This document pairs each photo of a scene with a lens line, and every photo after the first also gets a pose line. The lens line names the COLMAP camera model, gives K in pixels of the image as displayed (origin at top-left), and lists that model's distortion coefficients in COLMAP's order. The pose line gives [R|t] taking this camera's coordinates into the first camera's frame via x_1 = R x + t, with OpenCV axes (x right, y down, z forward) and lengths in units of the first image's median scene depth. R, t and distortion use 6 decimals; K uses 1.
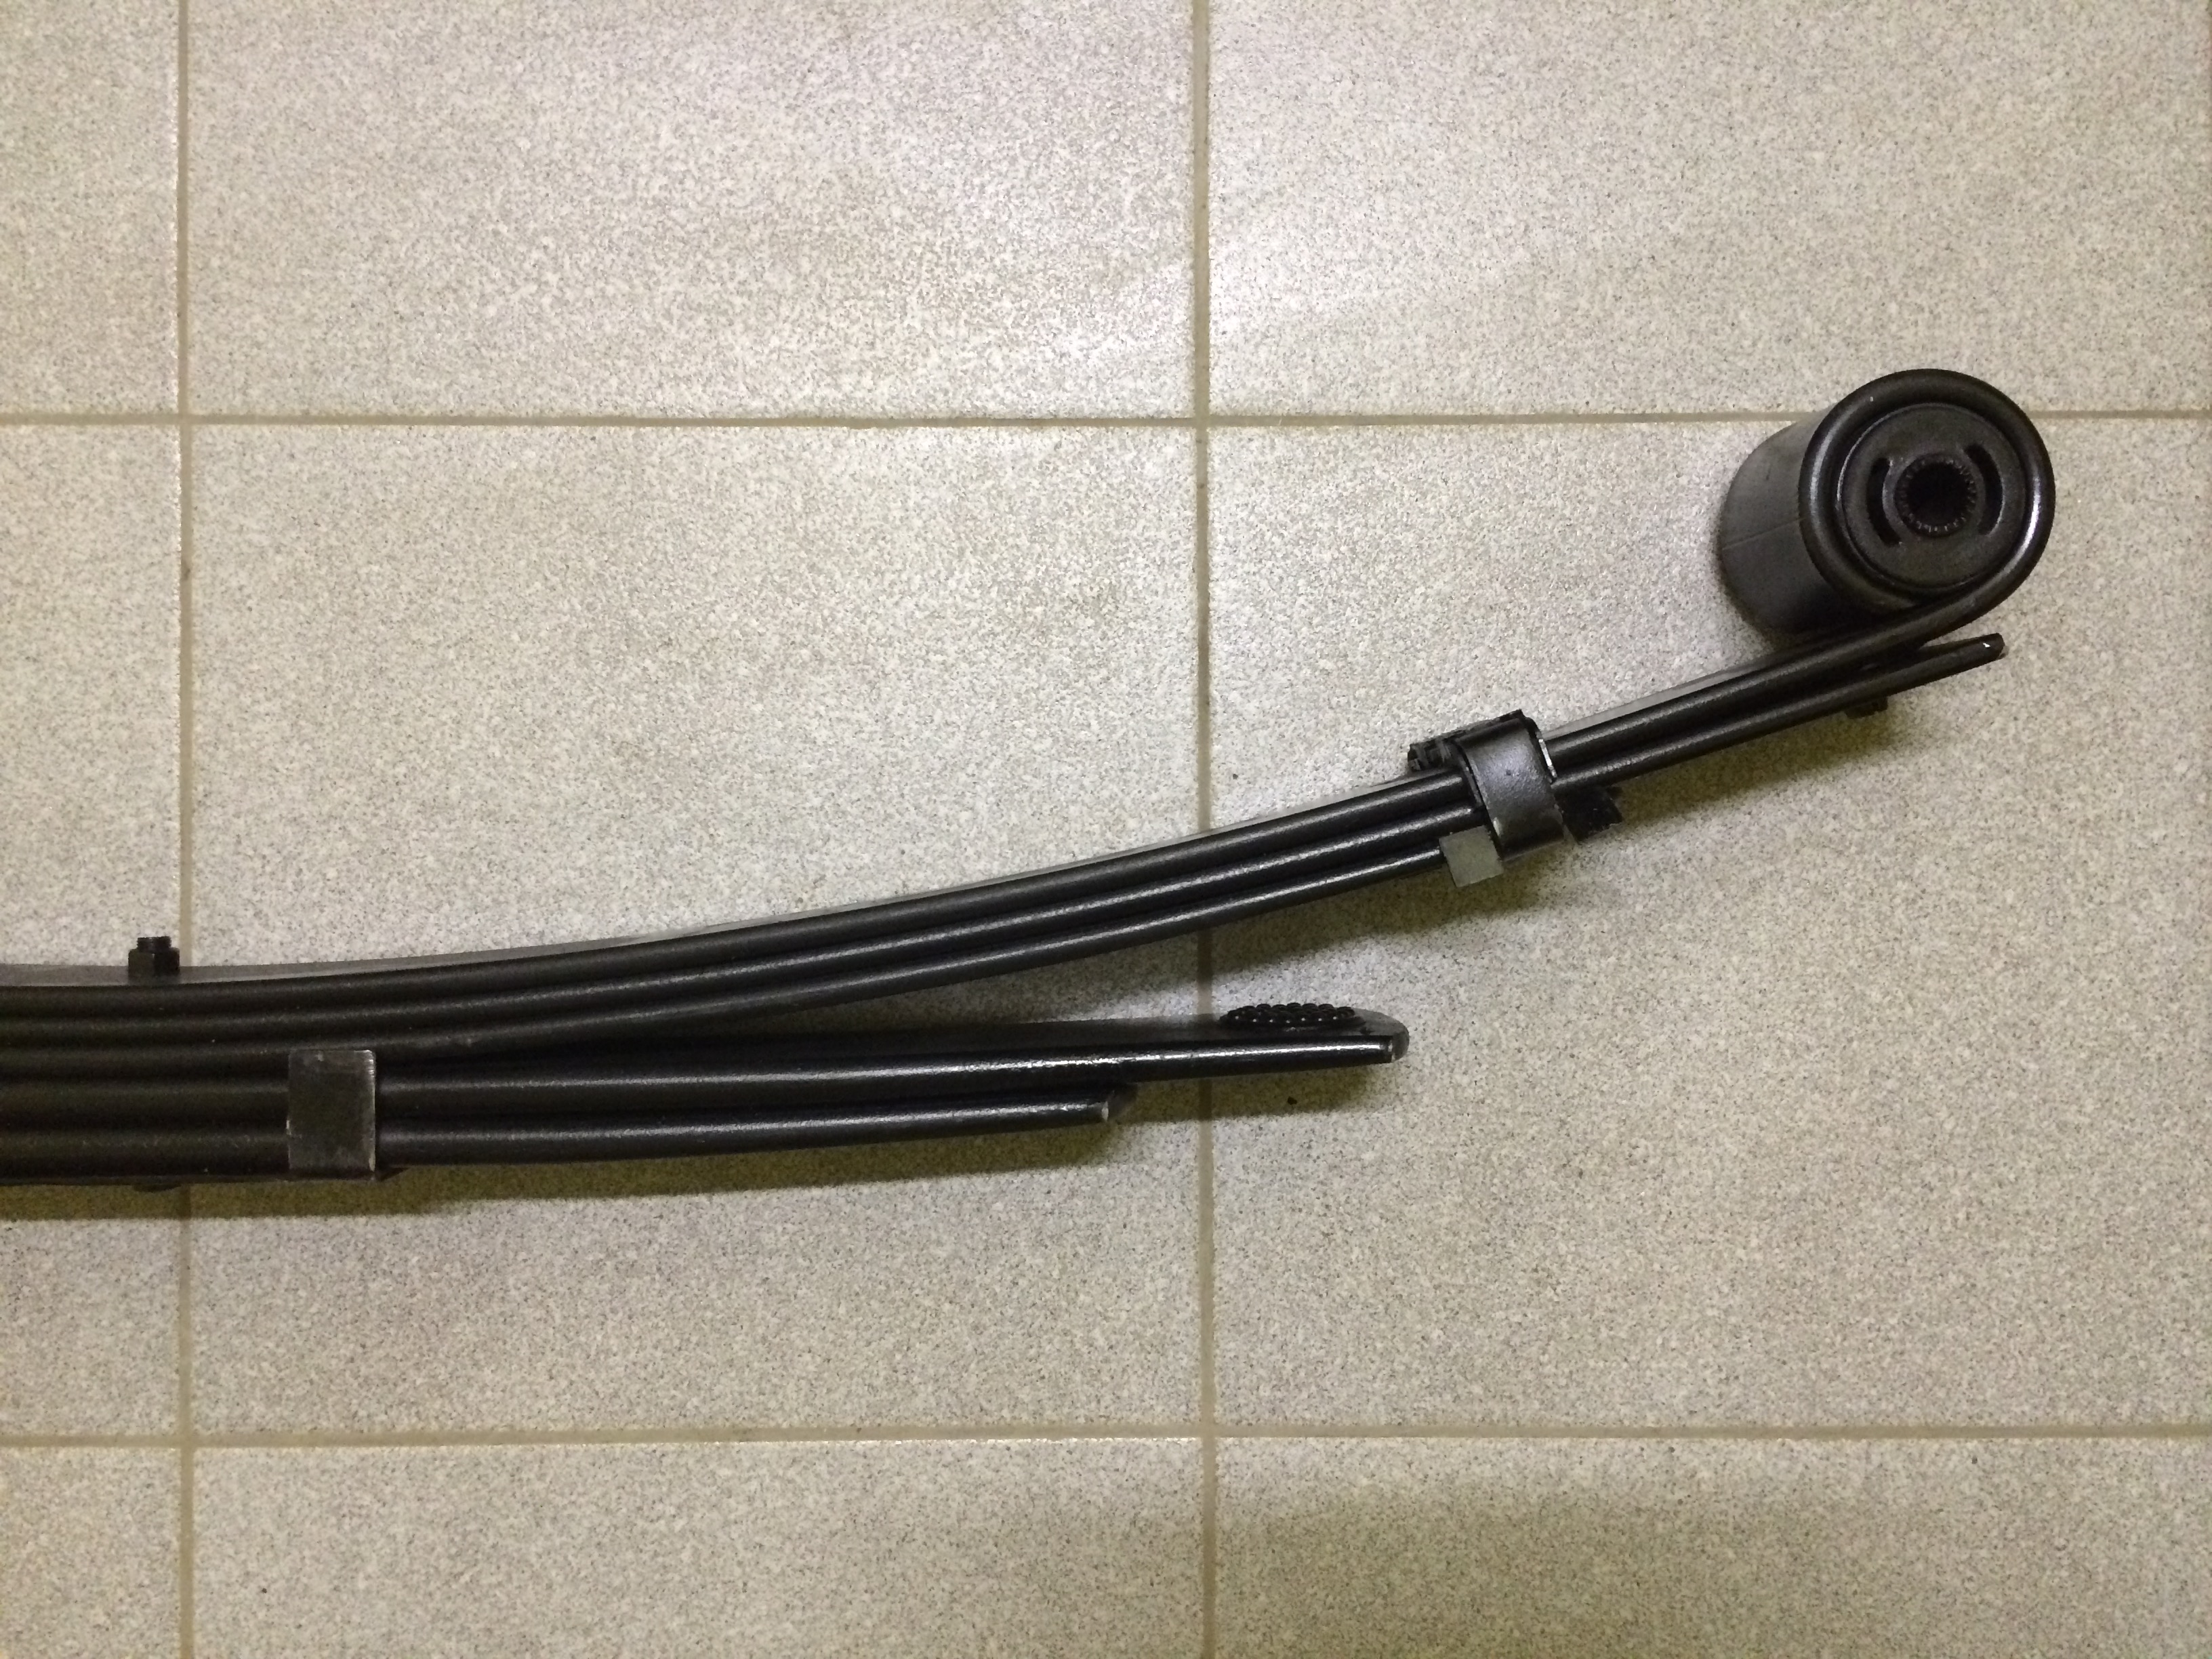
lens RADIAL K [[1835.2, 0, 1110.0], [0, 1835.2, 828.8], [0, 0, 1]] dist [0.088018, -0.107045]
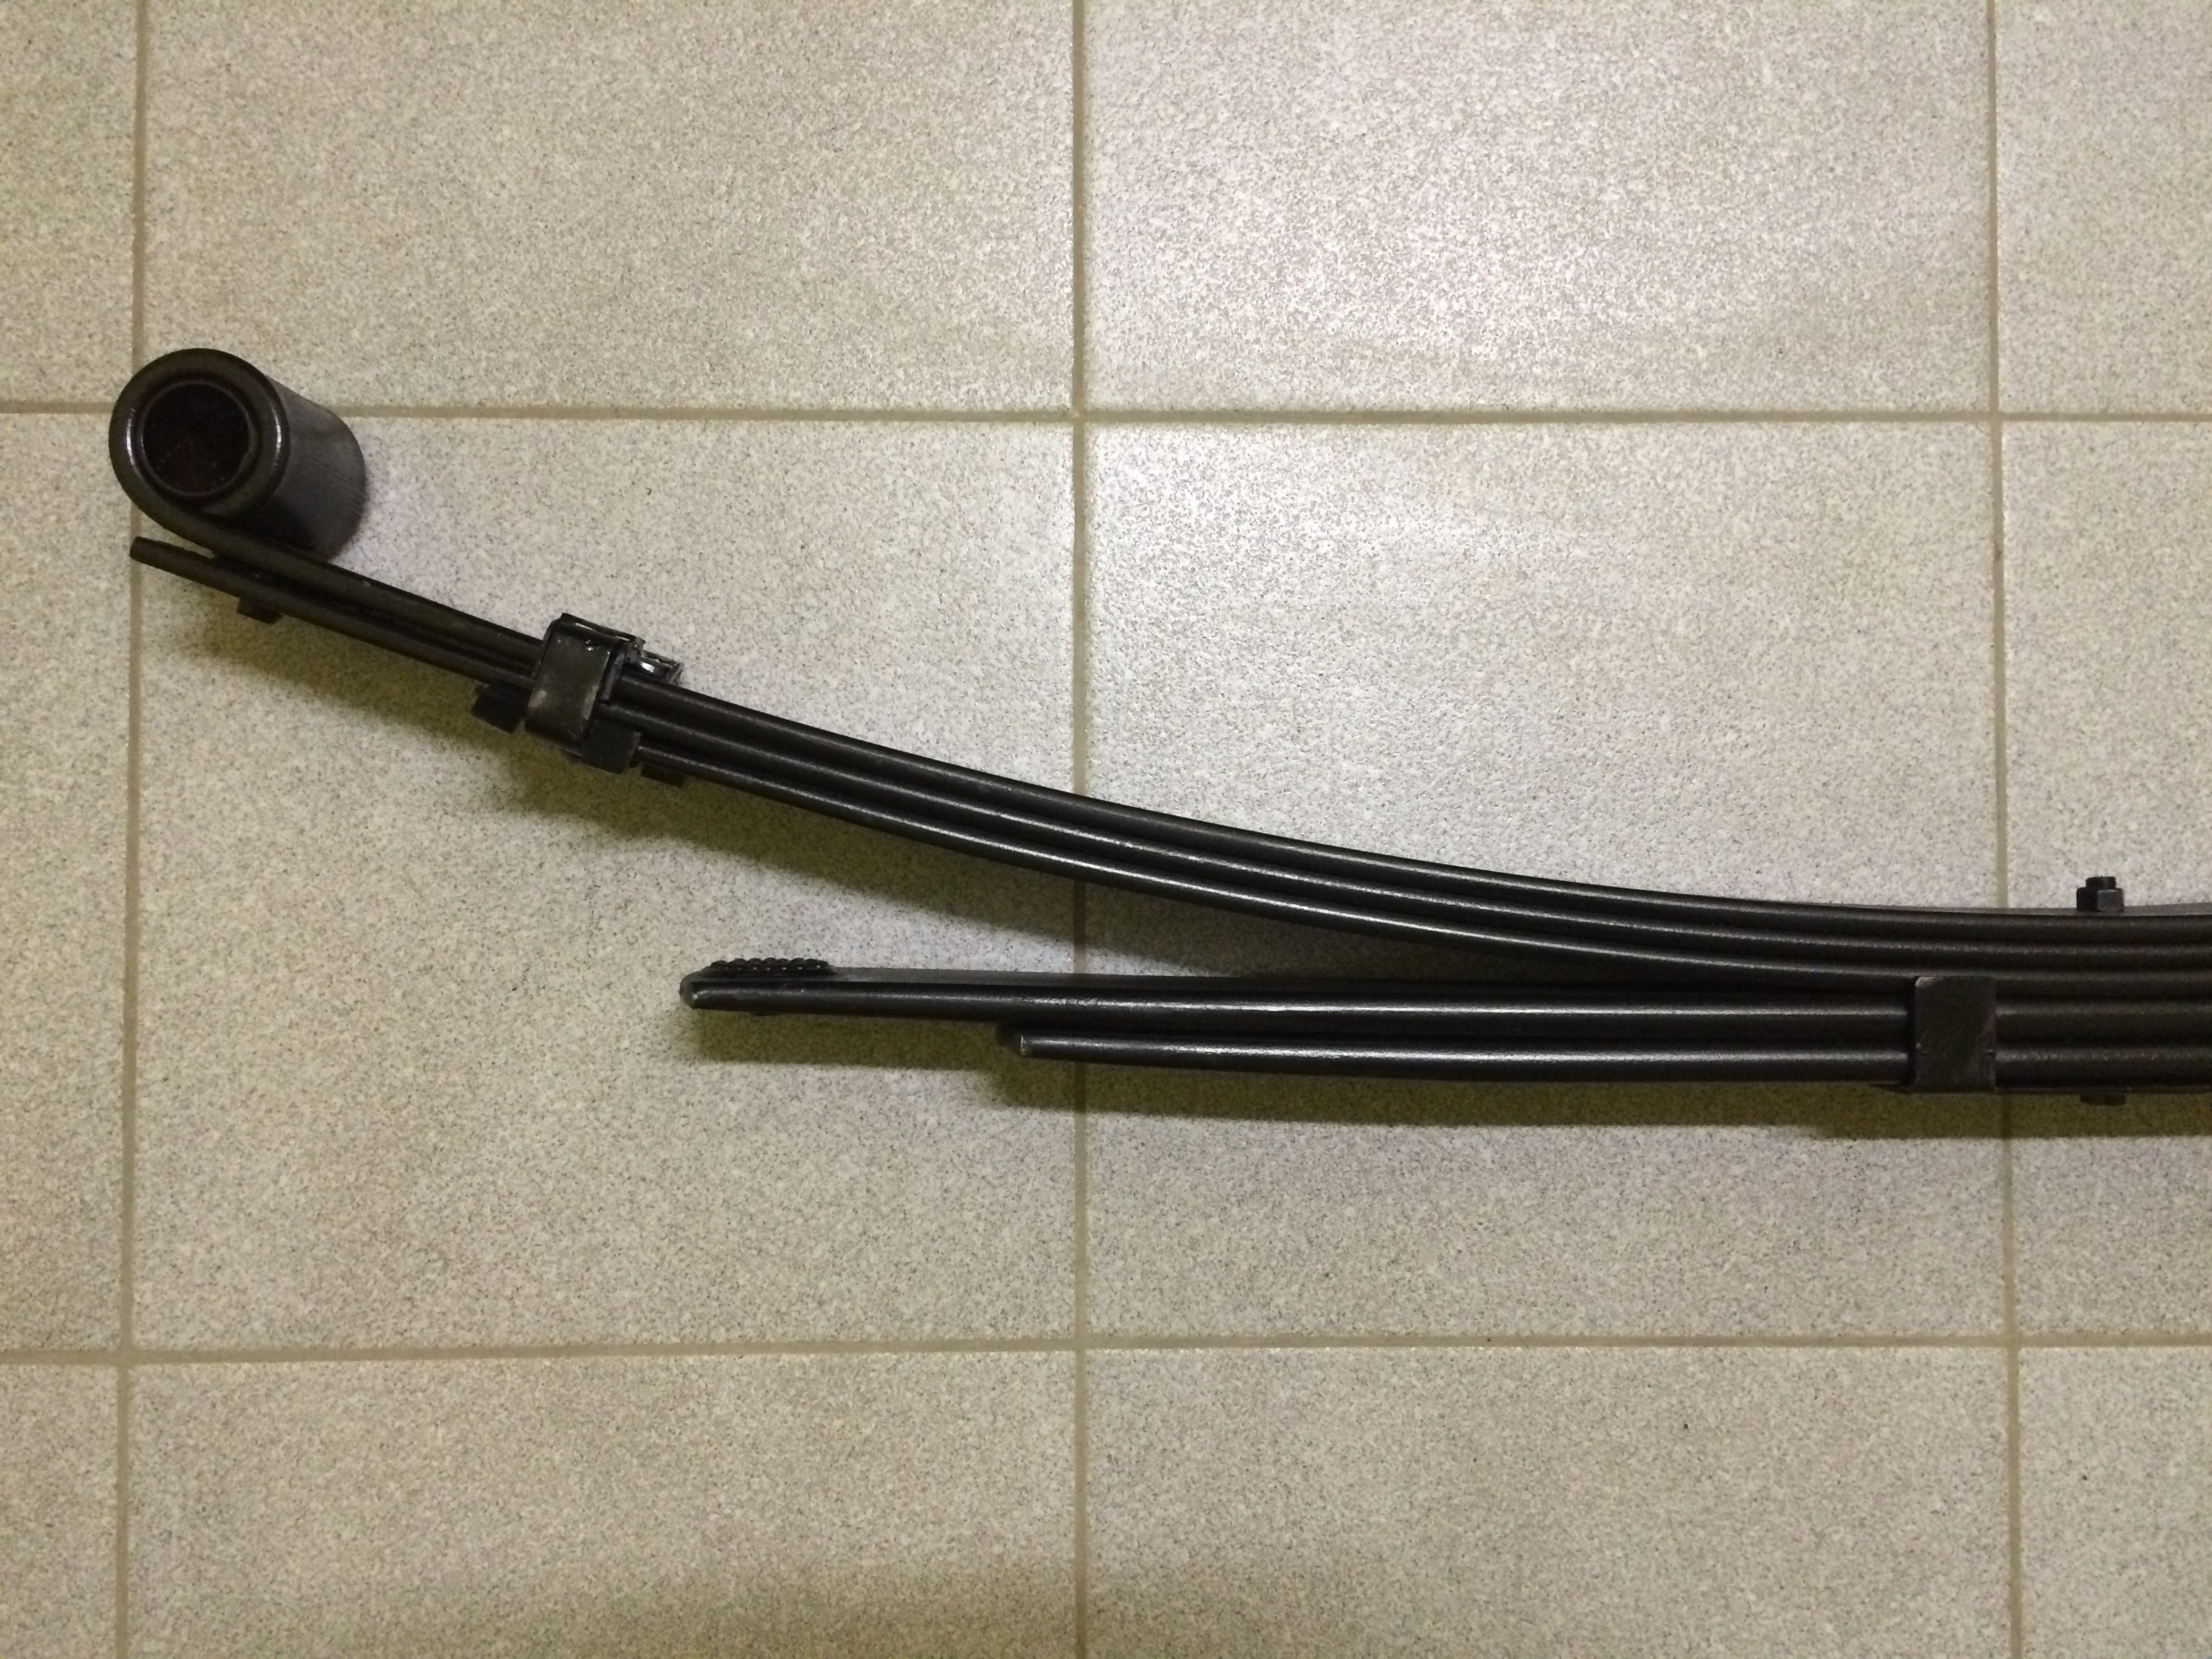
lens RADIAL K [[1835.2, 0, 1132.0], [0, 1835.2, 791.3], [0, 0, 1]] dist [0.088018, -0.107045]
pose [[0.999290, 0.002799, 0.037578, -1.054480], [-0.002113, 0.999831, -0.018282, 0.024948], [-0.037623, 0.018190, 0.999126, -0.085508]]
